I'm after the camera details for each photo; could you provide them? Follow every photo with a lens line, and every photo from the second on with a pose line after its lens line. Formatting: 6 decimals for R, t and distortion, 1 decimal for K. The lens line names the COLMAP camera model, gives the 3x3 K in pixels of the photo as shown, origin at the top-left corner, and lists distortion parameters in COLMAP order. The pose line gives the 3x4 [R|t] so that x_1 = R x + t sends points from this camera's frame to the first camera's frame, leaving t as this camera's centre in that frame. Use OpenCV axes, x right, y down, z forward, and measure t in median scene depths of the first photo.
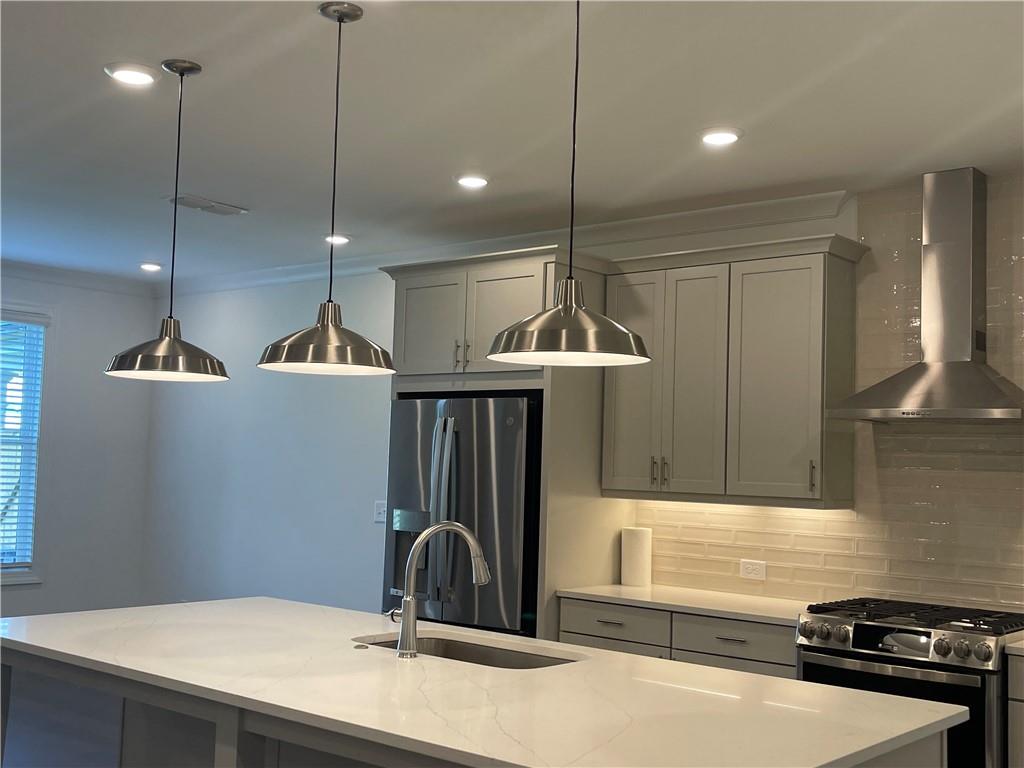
lens RADIAL K [[1156.3, 0, 493.3], [0, 1156.3, 389.1], [0, 0, 1]] dist [0.043542, 0.000000]
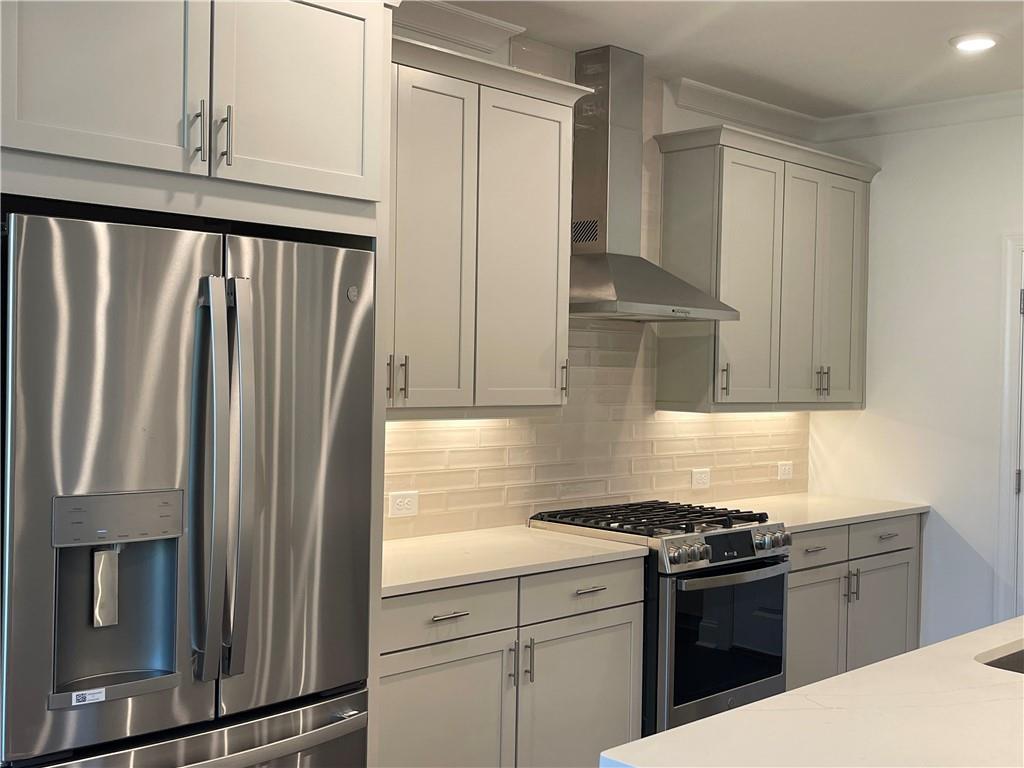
lens RADIAL K [[1156.3, 0, 502.1], [0, 1156.3, 373.1], [0, 0, 1]] dist [0.043542, 0.000000]
pose [[0.079670, -0.036696, 0.996146, -0.529692], [-0.083122, 0.995597, 0.043324, 0.037352], [-0.993350, -0.086253, 0.076269, 0.936052]]
